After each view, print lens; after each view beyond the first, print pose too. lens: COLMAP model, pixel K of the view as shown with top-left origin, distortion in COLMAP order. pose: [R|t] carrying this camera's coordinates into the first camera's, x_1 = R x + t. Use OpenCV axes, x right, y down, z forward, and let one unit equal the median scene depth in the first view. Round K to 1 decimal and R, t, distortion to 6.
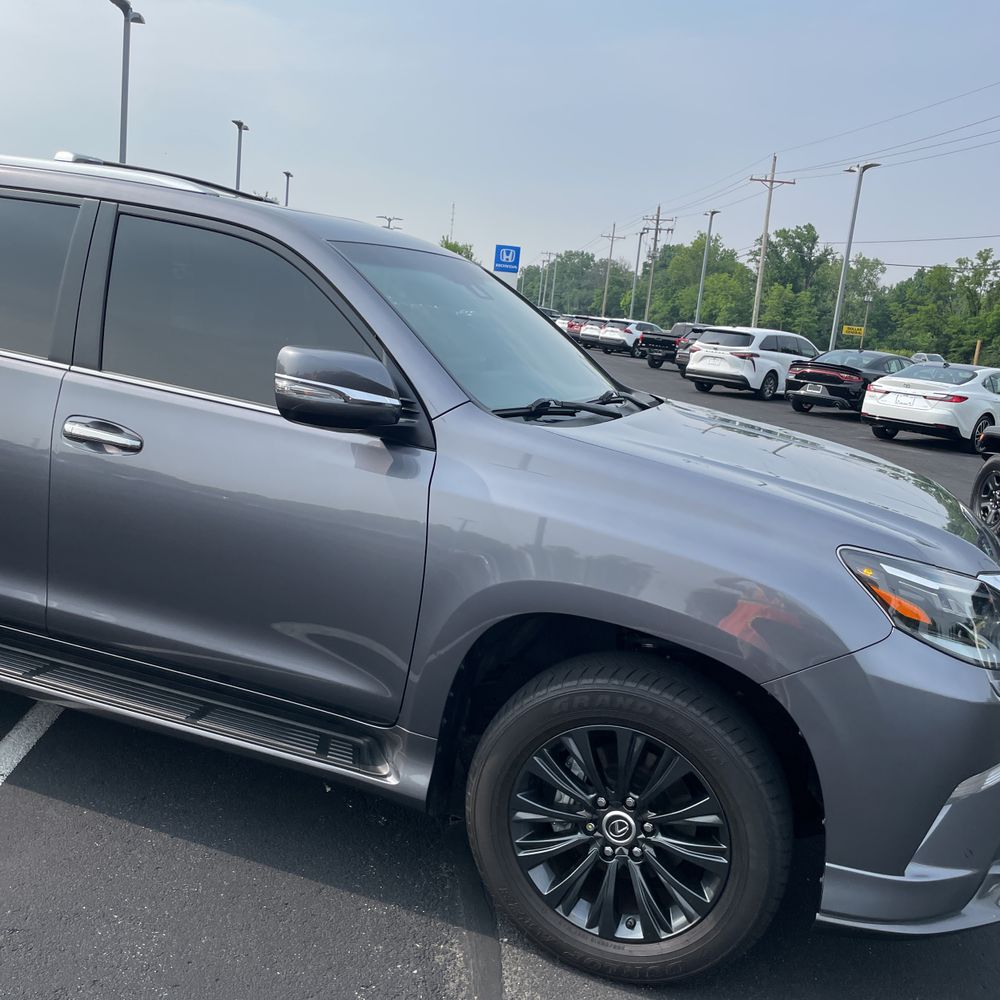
lens RADIAL K [[1003.8, 0, 489.5], [0, 1003.8, 479.2], [0, 0, 1]] dist [0.101190, -0.144782]
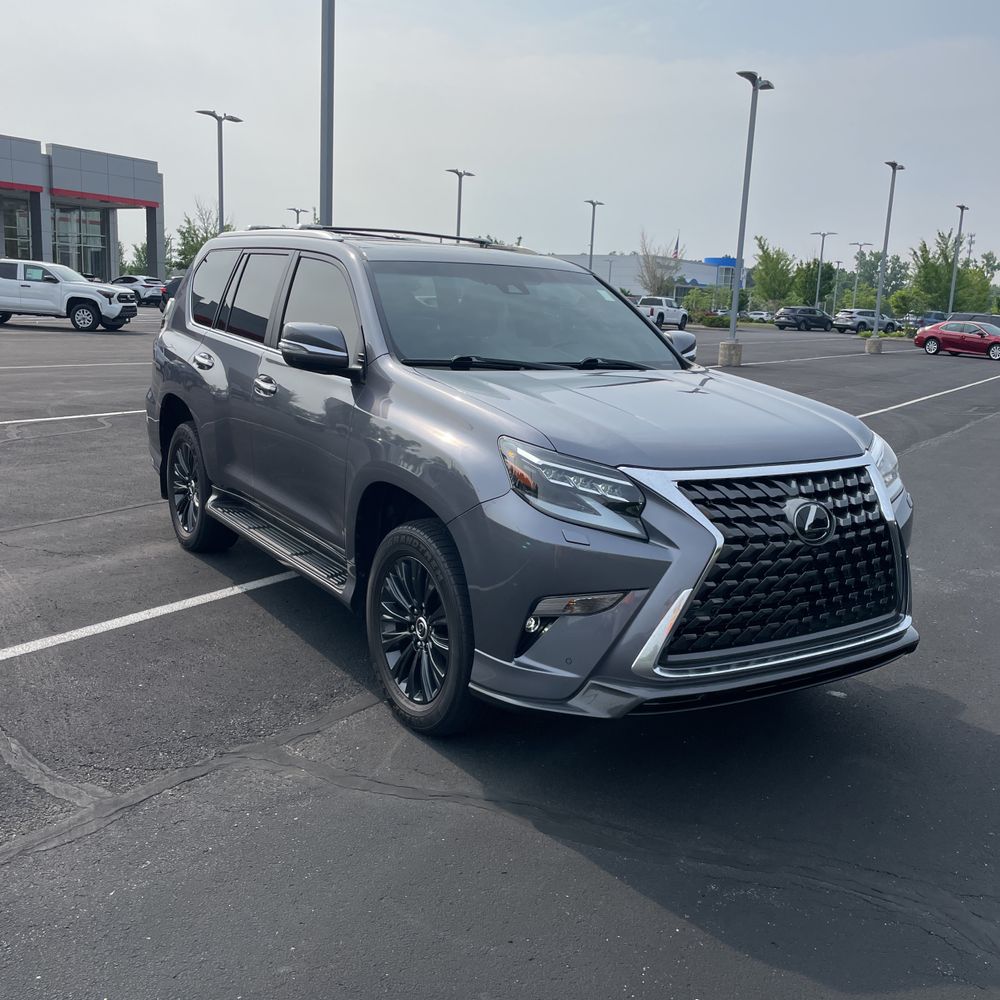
lens RADIAL K [[1009.2, 0, 504.8], [0, 1009.2, 477.7], [0, 0, 1]] dist [0.087765, -0.111933]
pose [[0.800250, 0.040232, -0.598316, 0.165156], [-0.069526, 0.997243, -0.025934, 0.022009], [0.595623, 0.062352, 0.800840, -0.021974]]
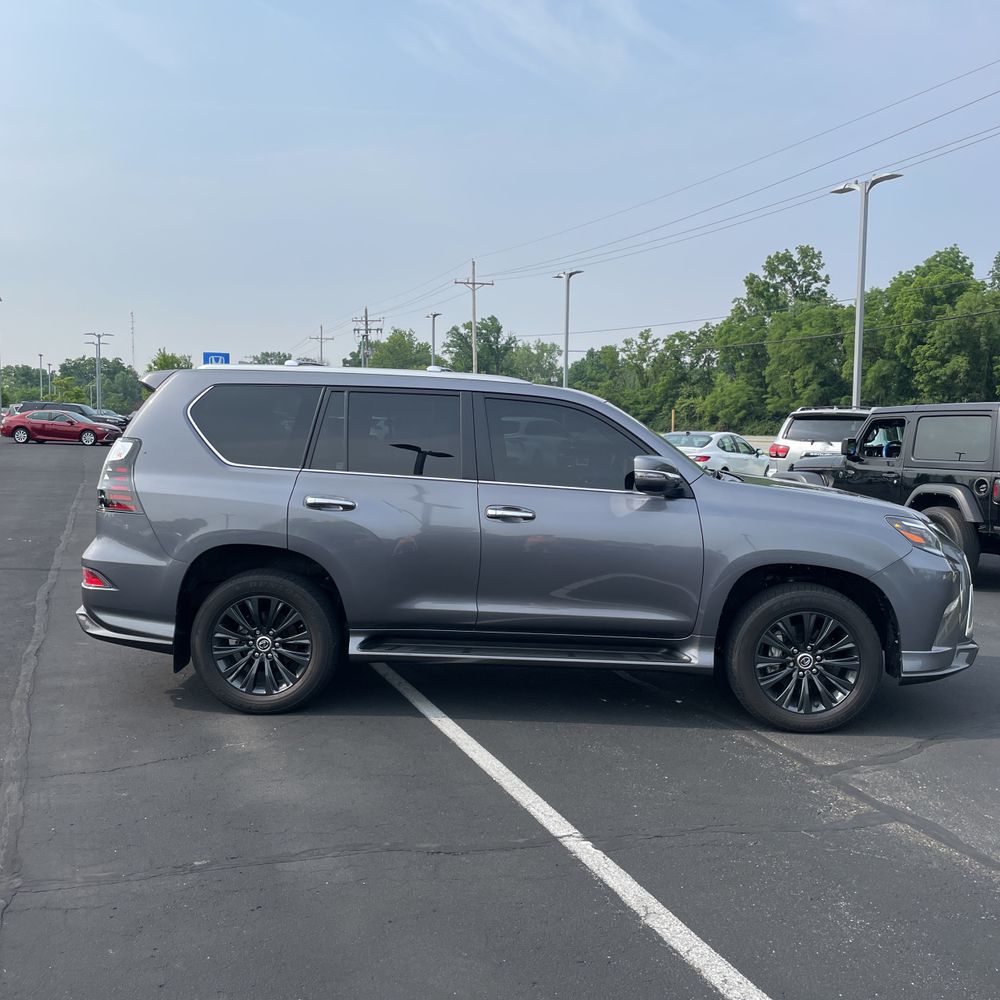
lens RADIAL K [[1003.8, 0, 489.5], [0, 1003.8, 479.2], [0, 0, 1]] dist [0.101190, -0.144782]
pose [[0.953004, -0.105203, 0.284103, -0.160004], [0.130923, 0.988697, -0.073058, 0.004325], [-0.273206, 0.106820, 0.956006, -0.136125]]
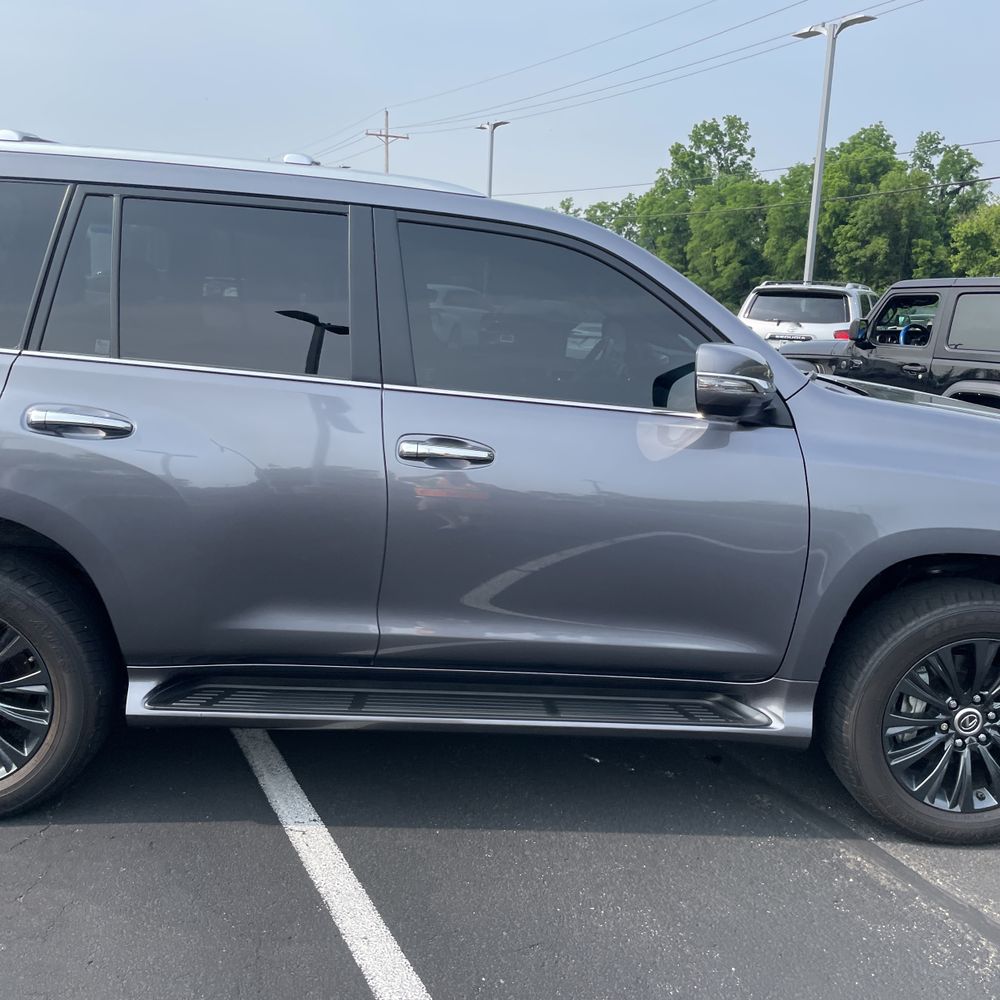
lens RADIAL K [[1009.2, 0, 504.8], [0, 1009.2, 477.7], [0, 0, 1]] dist [0.087765, -0.111933]
pose [[0.922044, -0.127280, 0.365560, -0.116110], [0.112527, 0.991745, 0.061478, -0.011977], [-0.370368, -0.015550, 0.928755, 0.011332]]
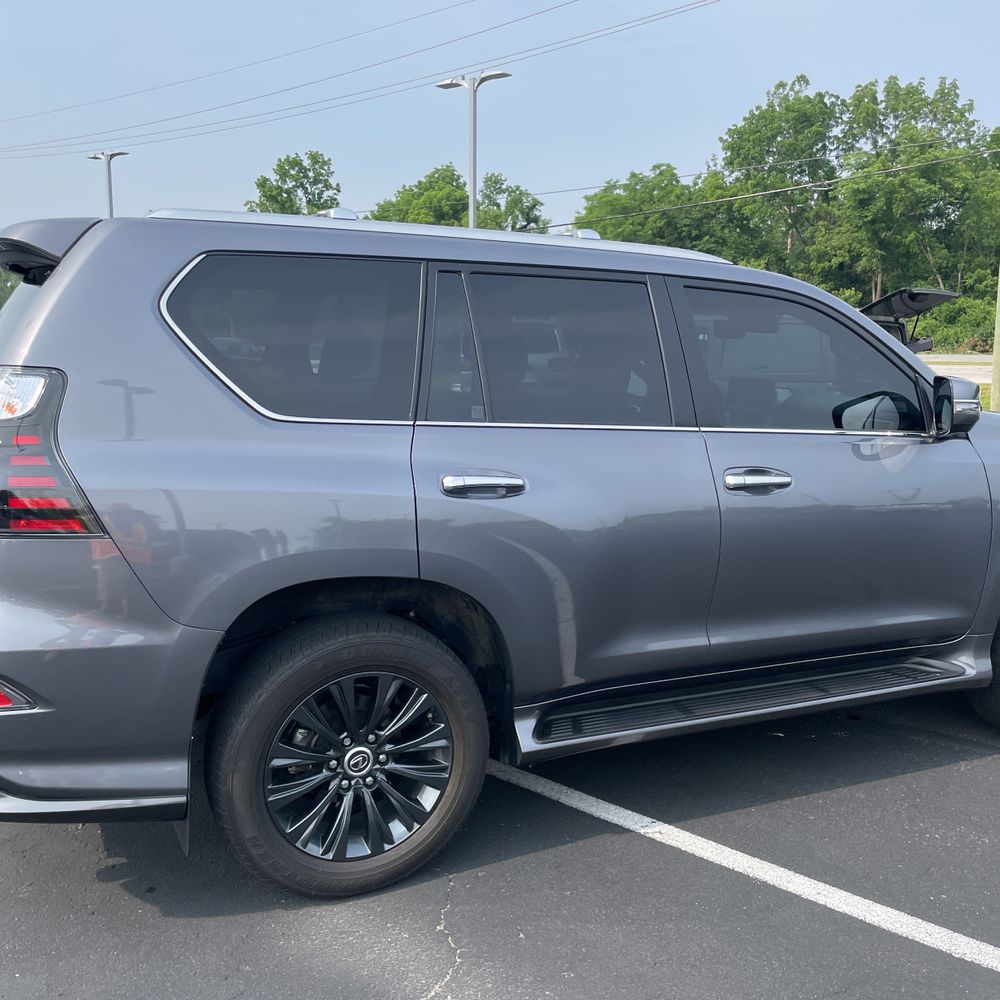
lens RADIAL K [[1012.5, 0, 487.3], [0, 1012.5, 479.0], [0, 0, 1]] dist [0.096160, -0.123593]
pose [[0.710781, -0.191480, 0.676850, -0.234001], [0.180310, 0.979683, 0.087801, -0.034119], [-0.679910, 0.059636, 0.730866, 0.060334]]
